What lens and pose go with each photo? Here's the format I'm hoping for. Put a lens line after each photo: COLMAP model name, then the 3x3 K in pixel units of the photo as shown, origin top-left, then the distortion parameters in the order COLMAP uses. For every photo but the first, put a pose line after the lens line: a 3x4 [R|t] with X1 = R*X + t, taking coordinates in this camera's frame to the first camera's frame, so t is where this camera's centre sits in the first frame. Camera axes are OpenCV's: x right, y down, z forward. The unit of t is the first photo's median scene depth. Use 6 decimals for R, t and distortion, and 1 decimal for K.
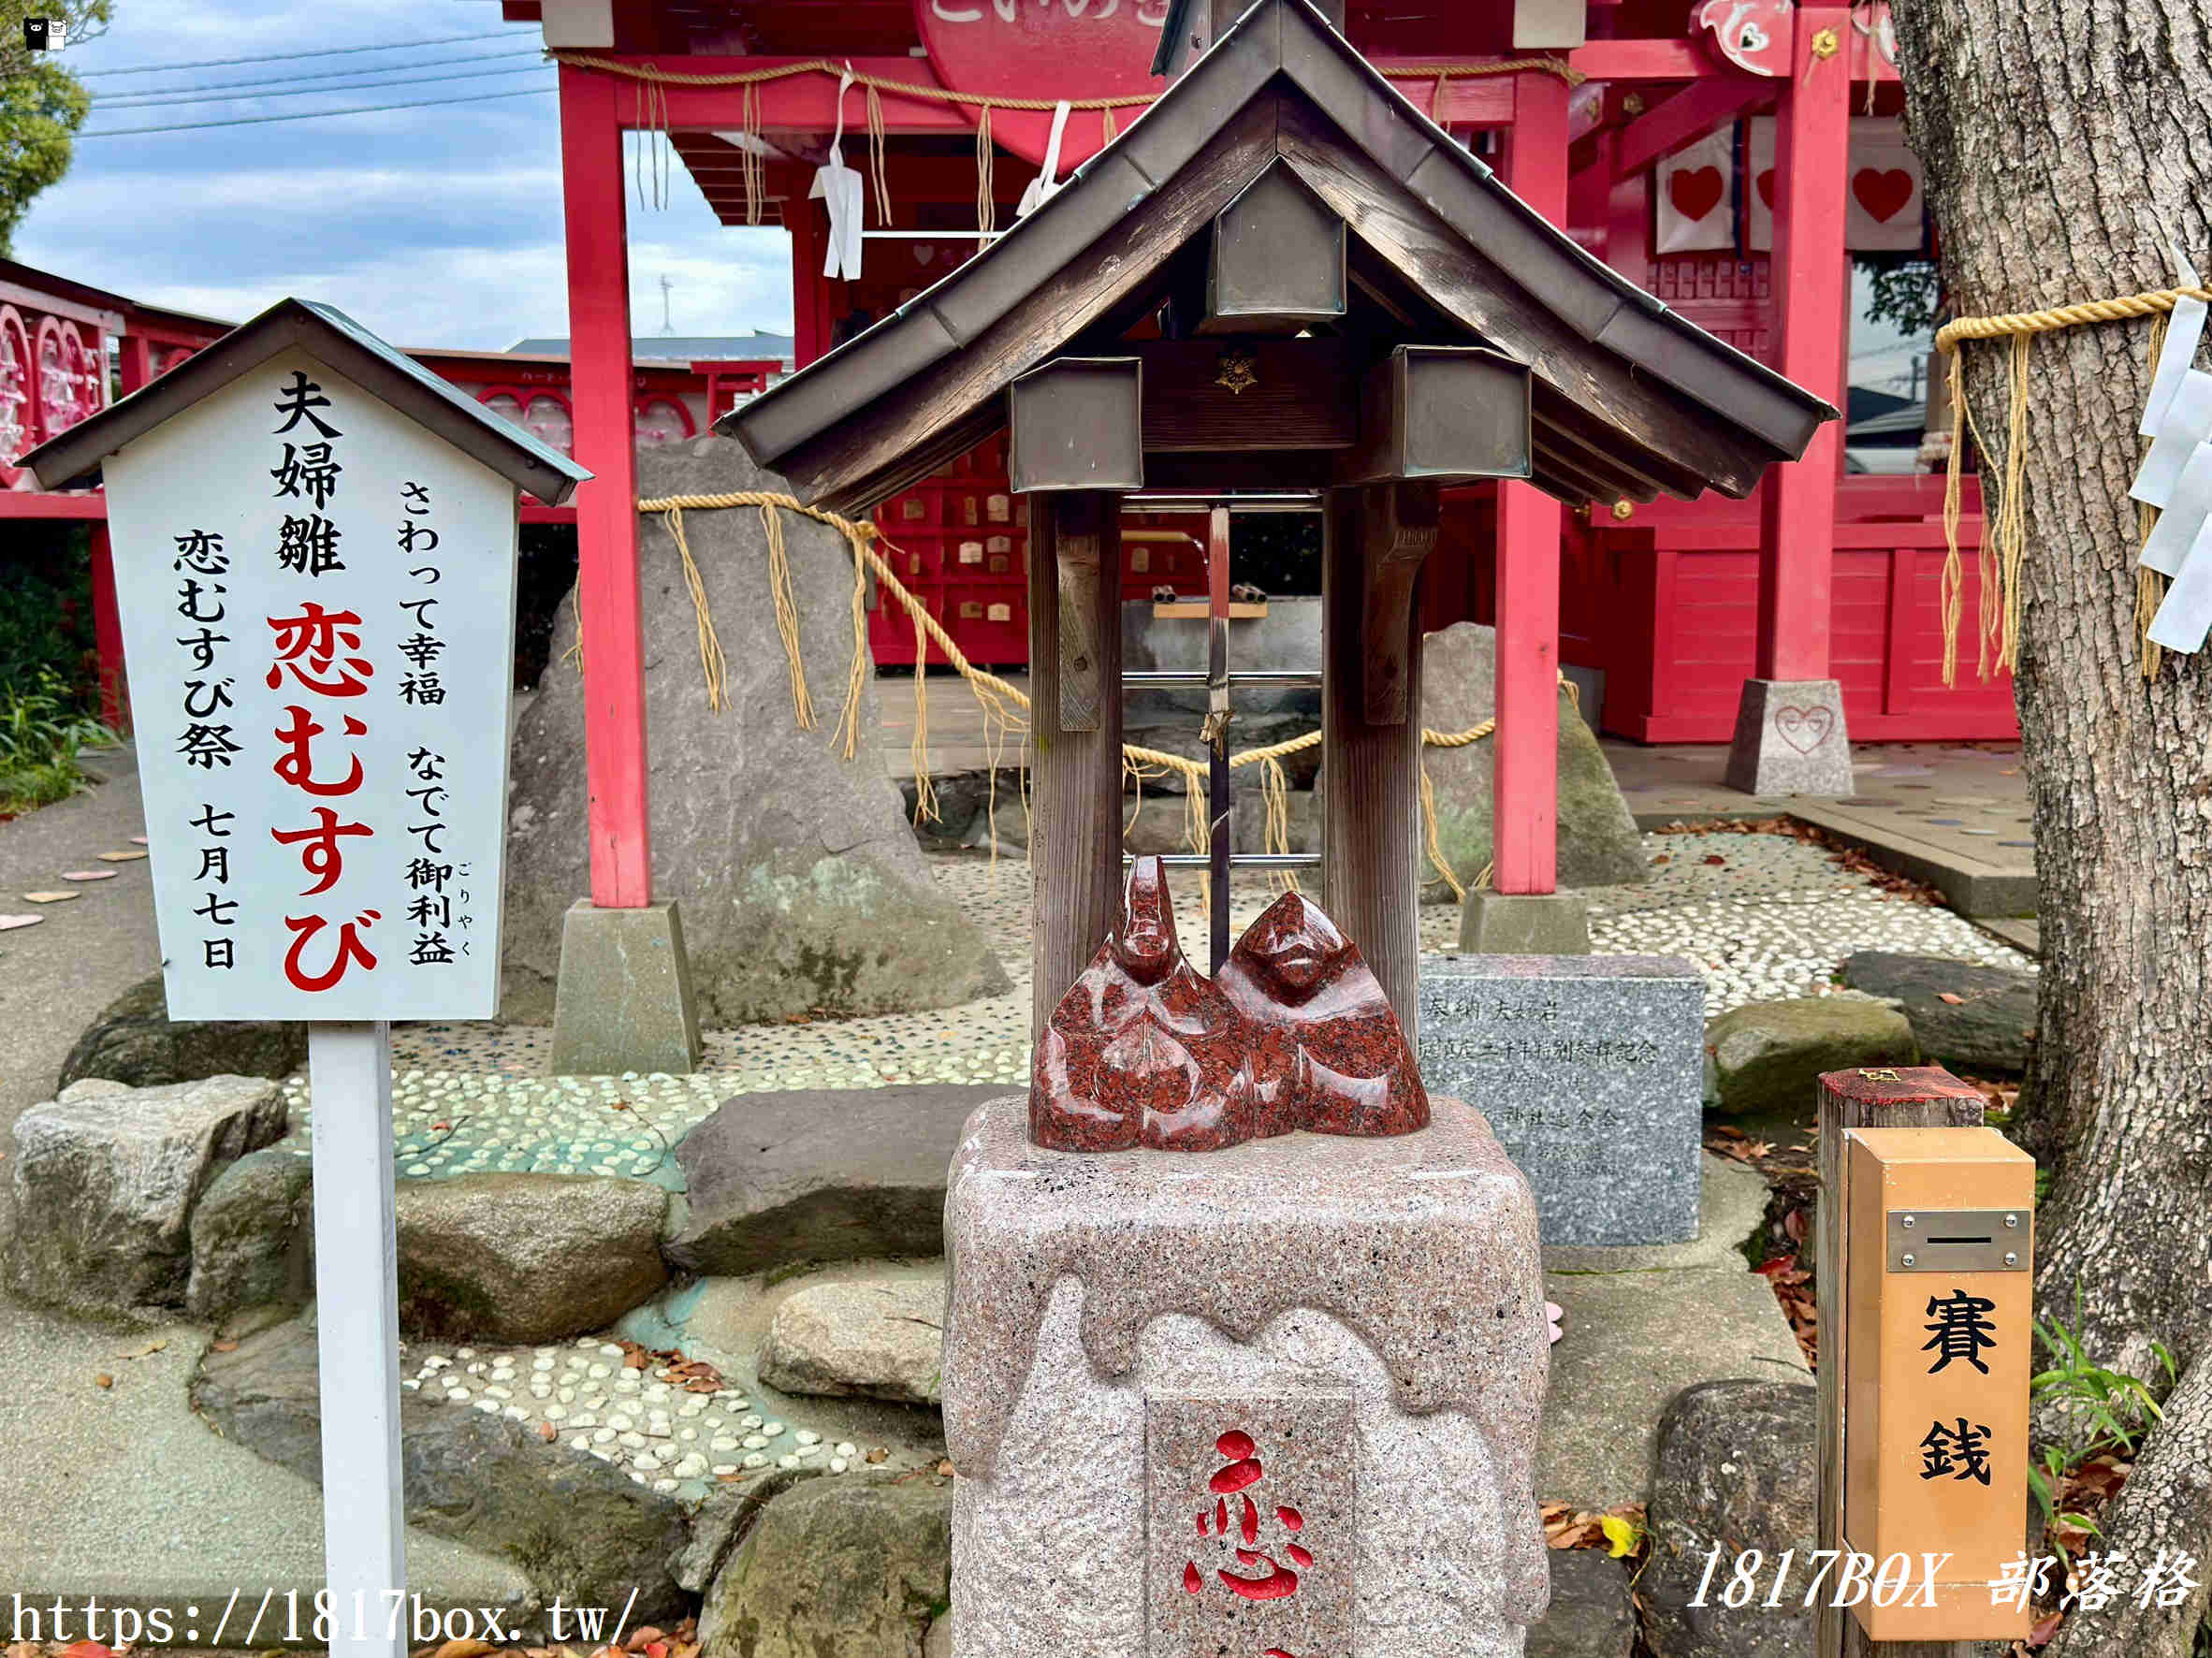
lens RADIAL K [[2555.0, 0, 1106.0], [0, 2555.0, 829.0], [0, 0, 1]] dist [0.103698, 0.017825]
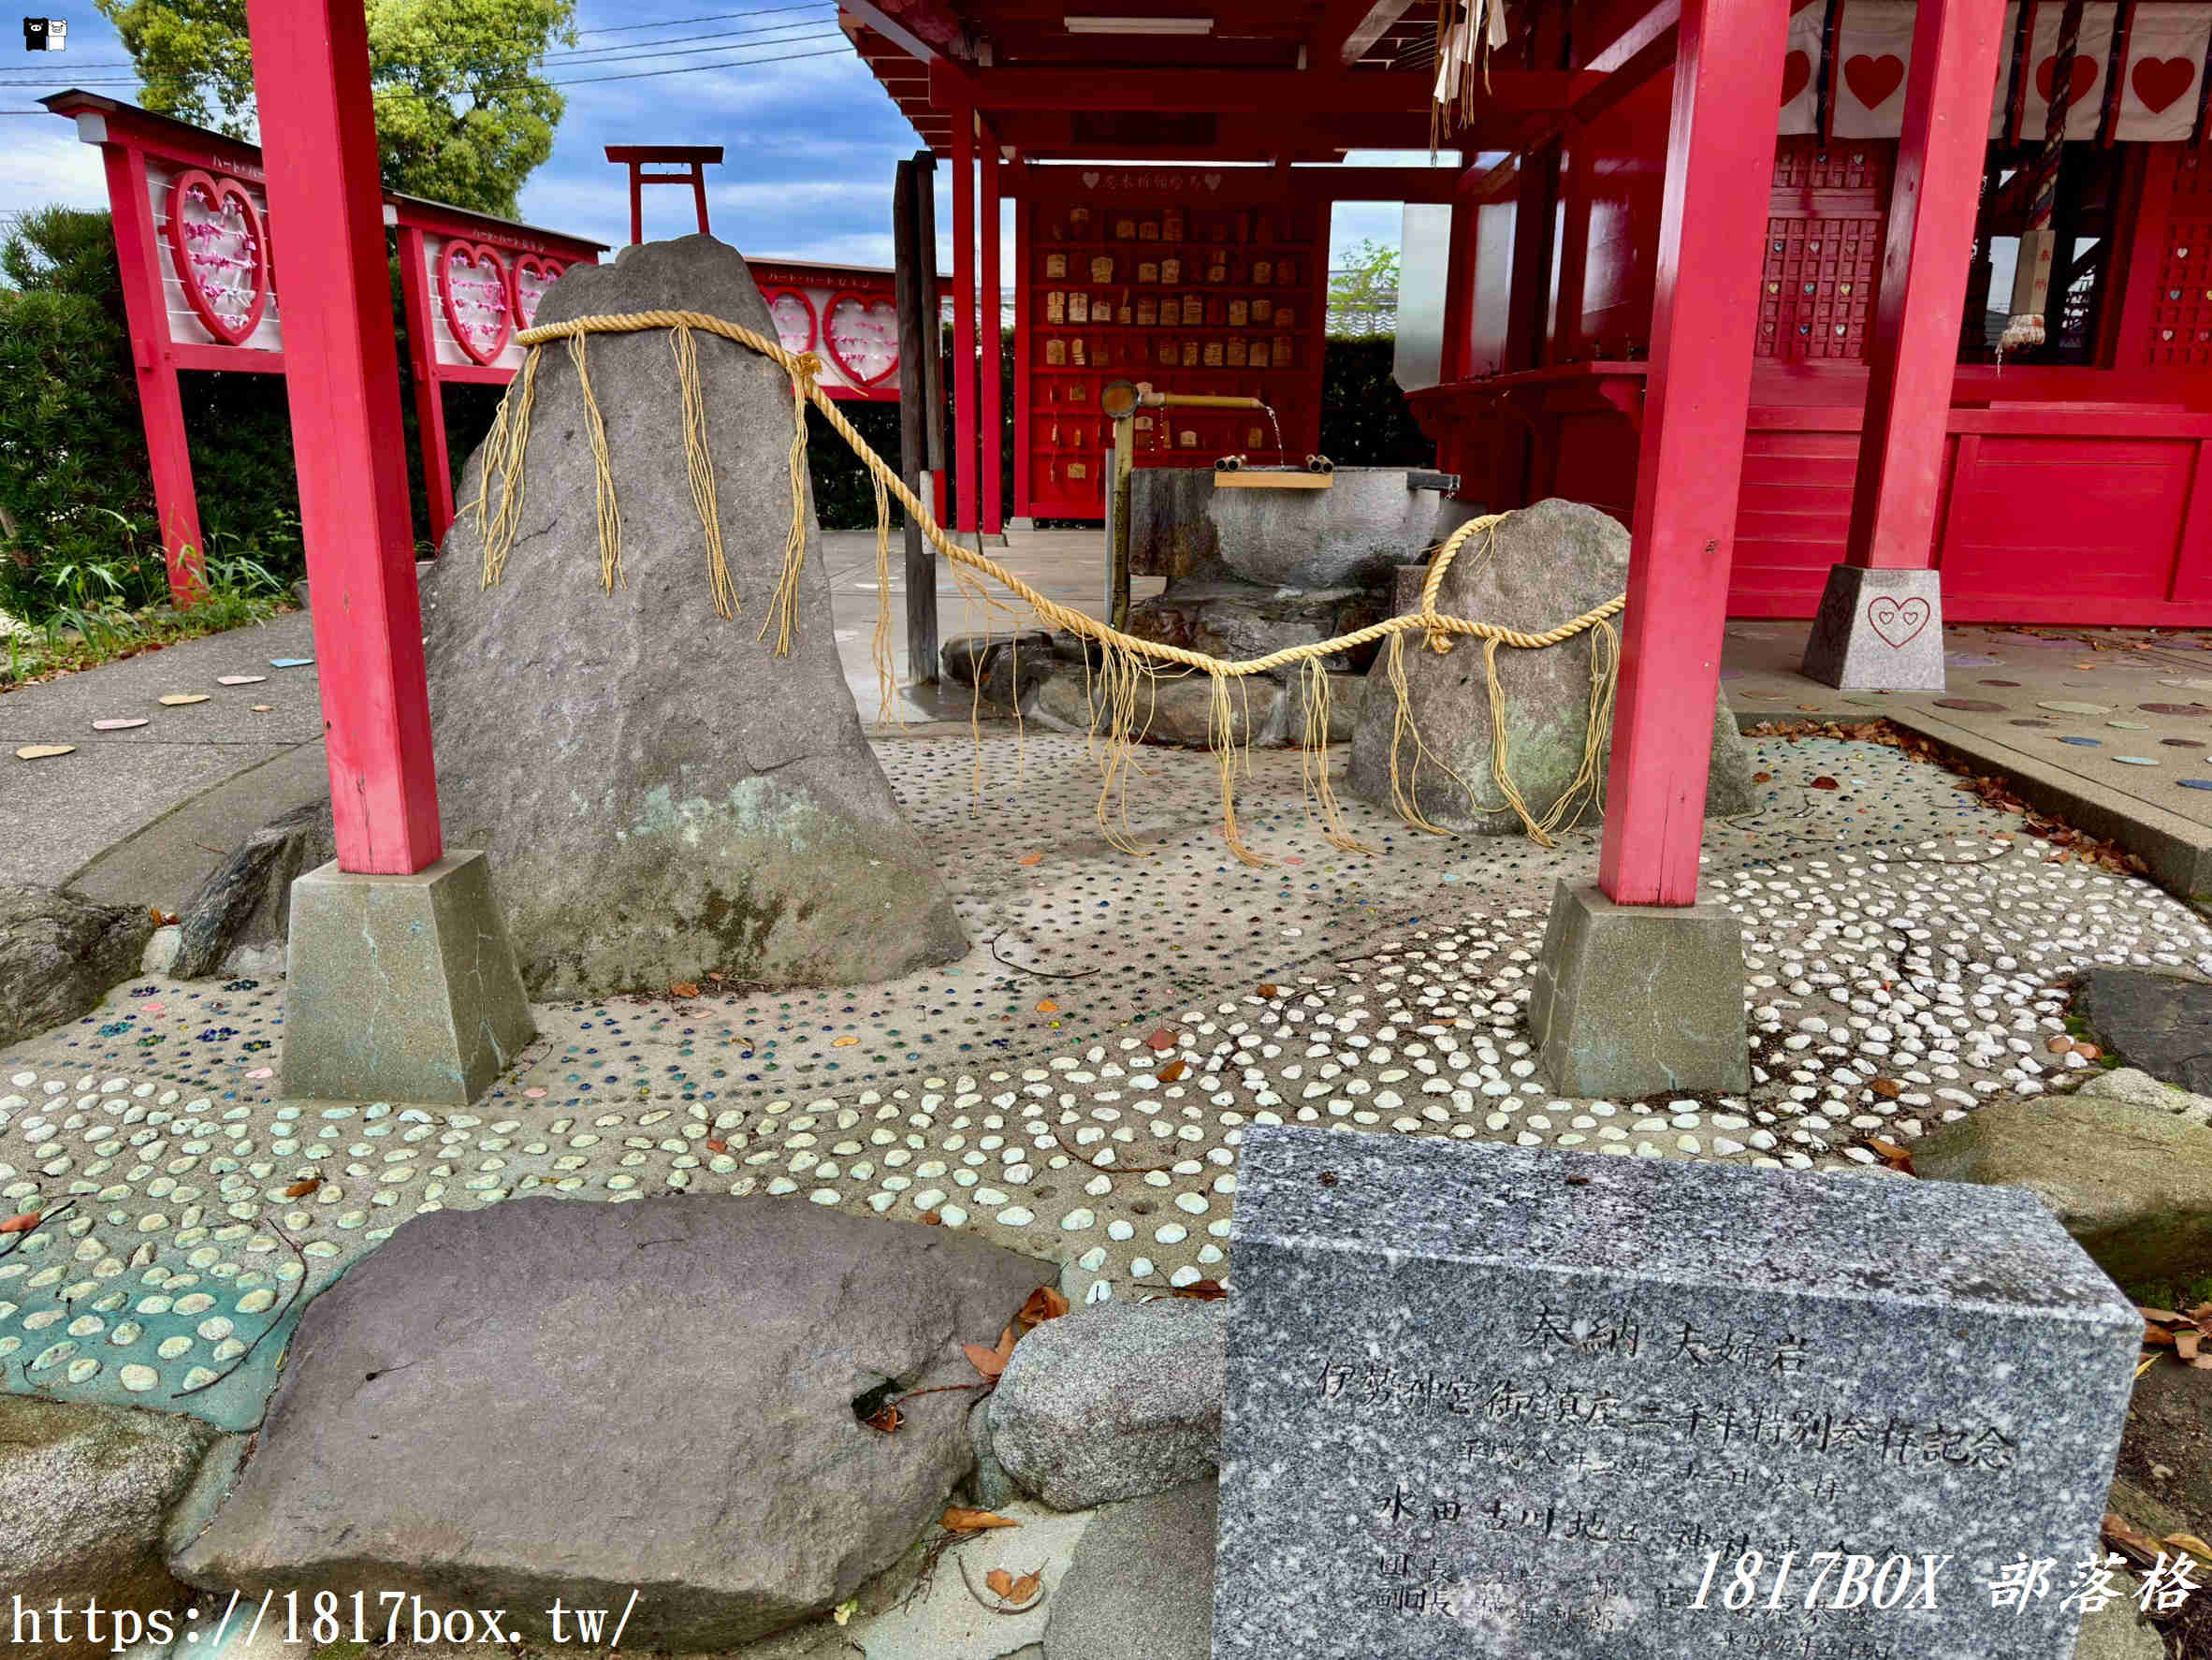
lens RADIAL K [[1553.0, 0, 1106.0], [0, 1553.0, 830.0], [0, 0, 1]] dist [0.080246, -0.118426]
pose [[0.994628, 0.045838, -0.092810, 0.049738], [-0.032706, 0.989841, 0.138367, -0.043863], [0.098210, -0.134588, 0.986023, 0.510824]]
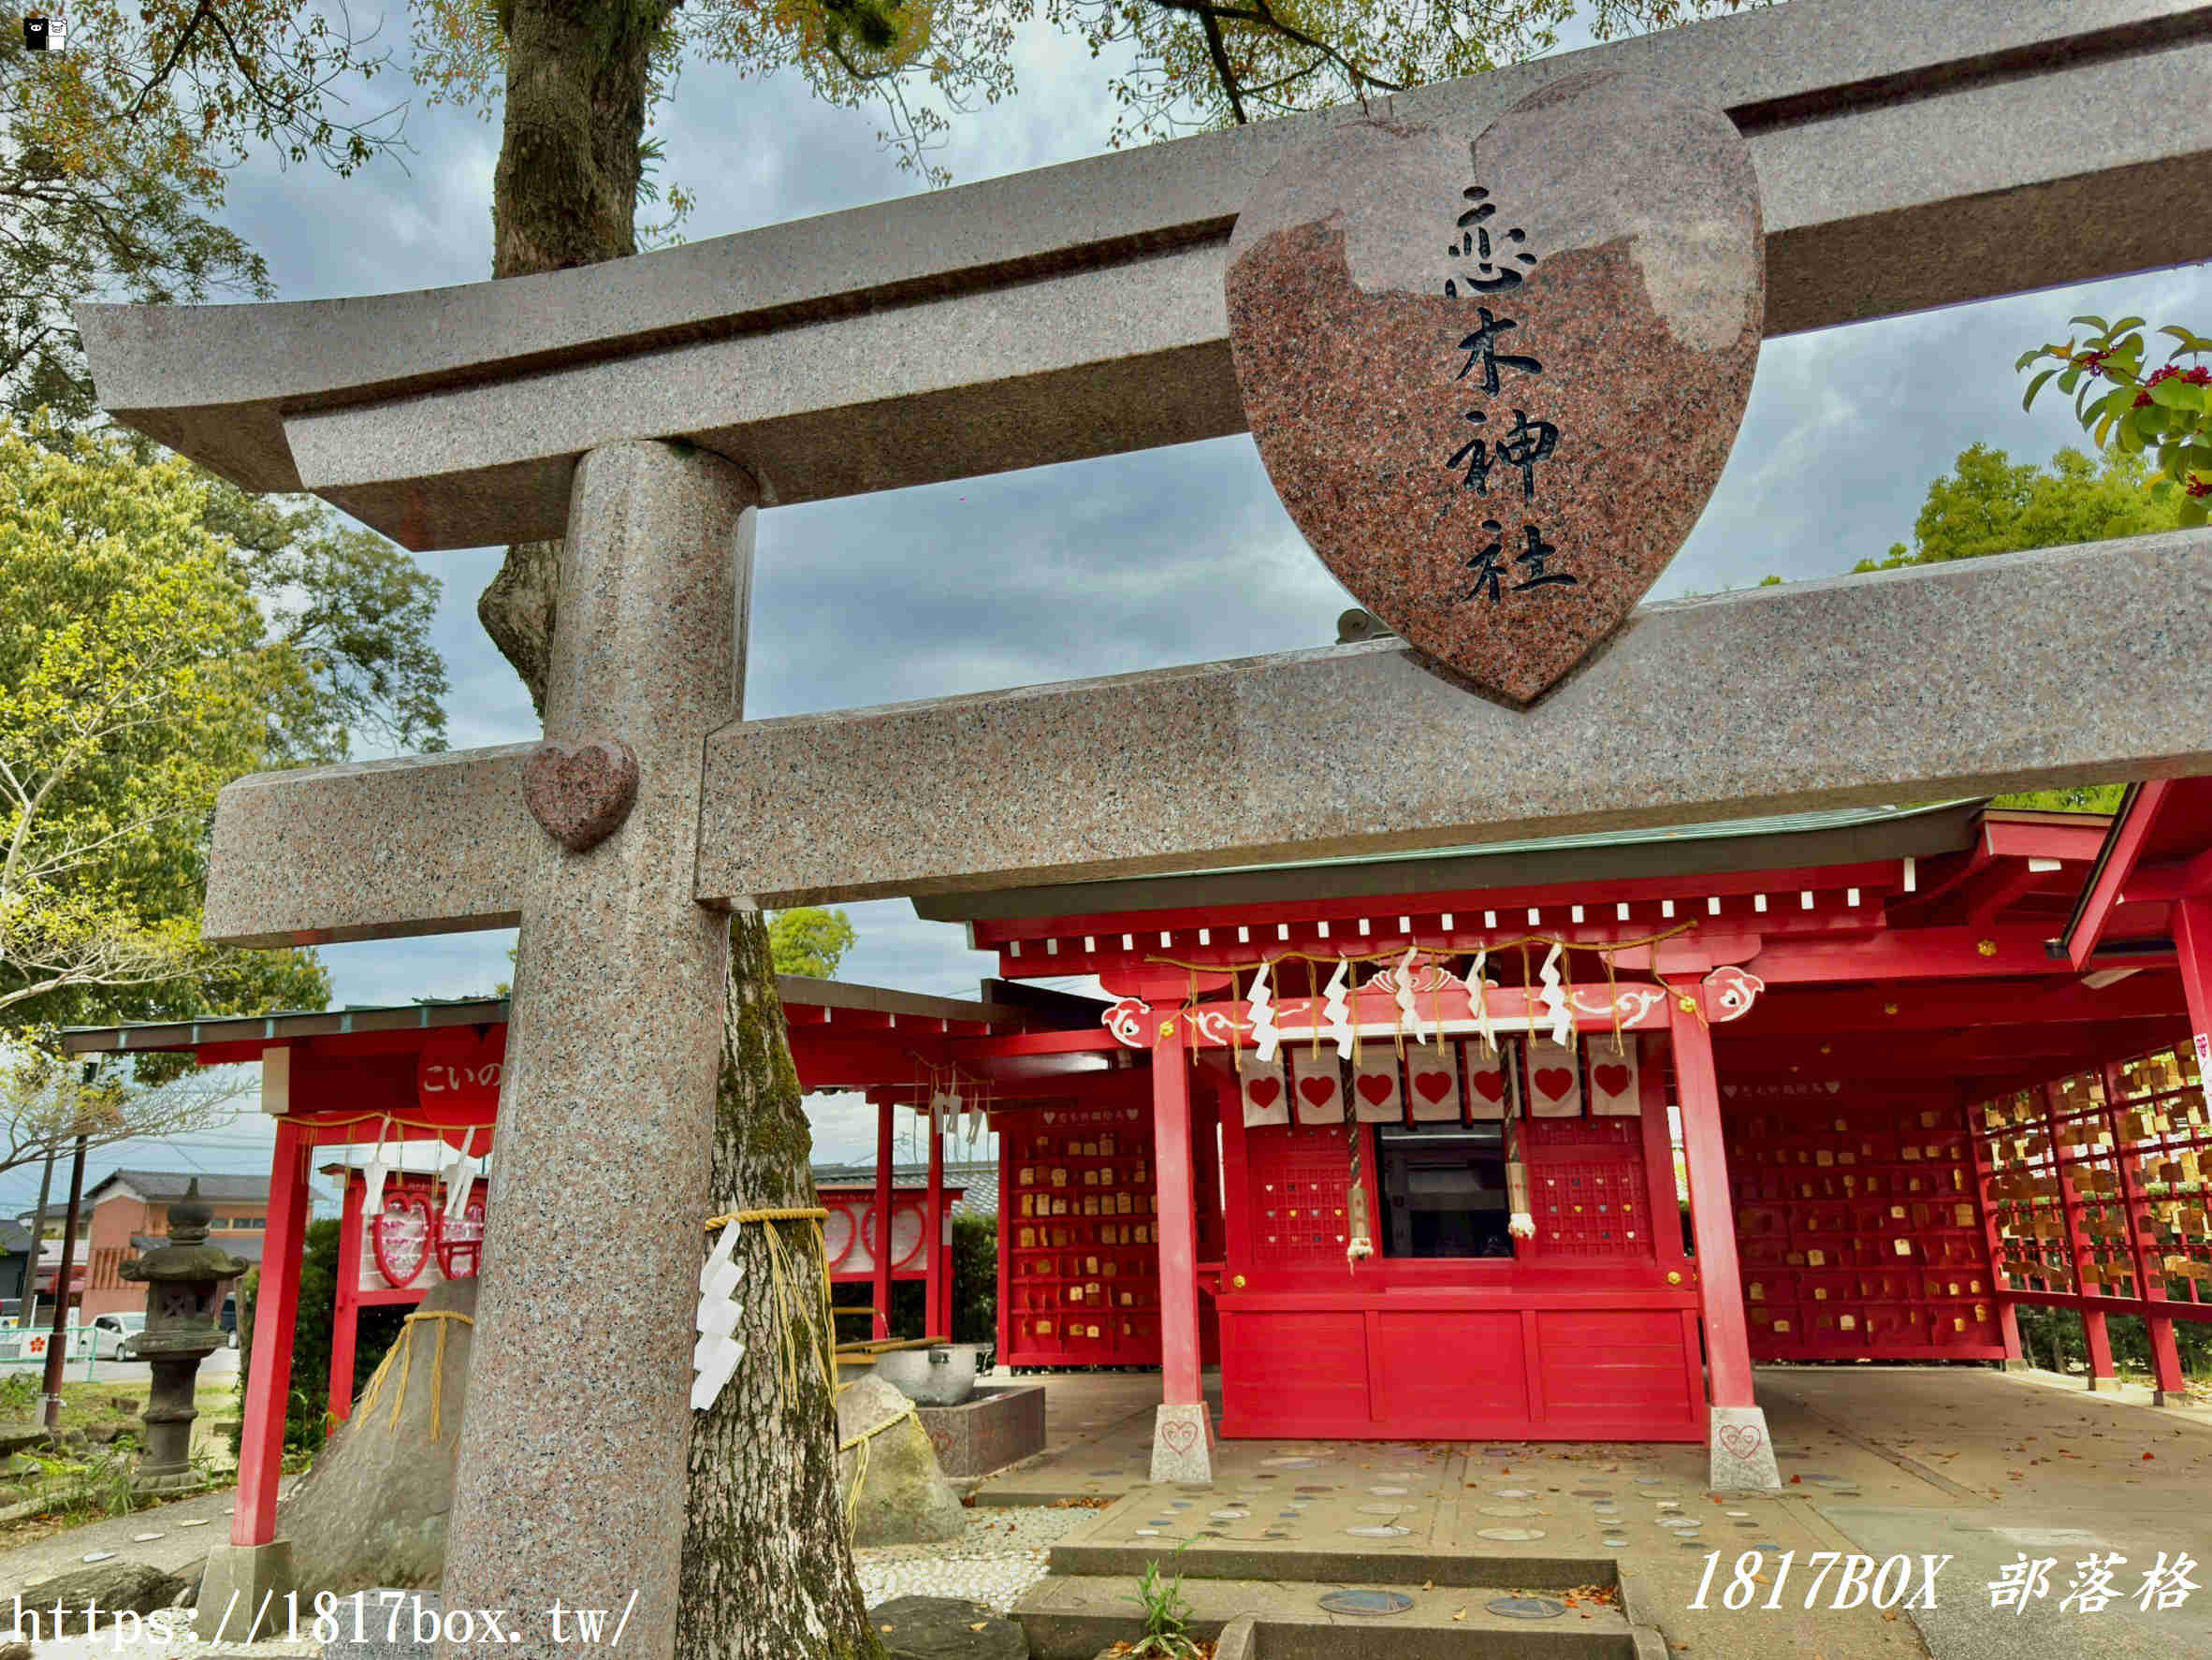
lens RADIAL K [[1623.2, 0, 1106.0], [0, 1623.2, 830.0], [0, 0, 1]] dist [0.007668, -0.001107]
pose [[0.950515, -0.095013, -0.295792, 0.743094], [-0.015969, 0.935887, -0.351938, -0.046775], [0.310267, 0.339246, 0.888058, -0.066847]]
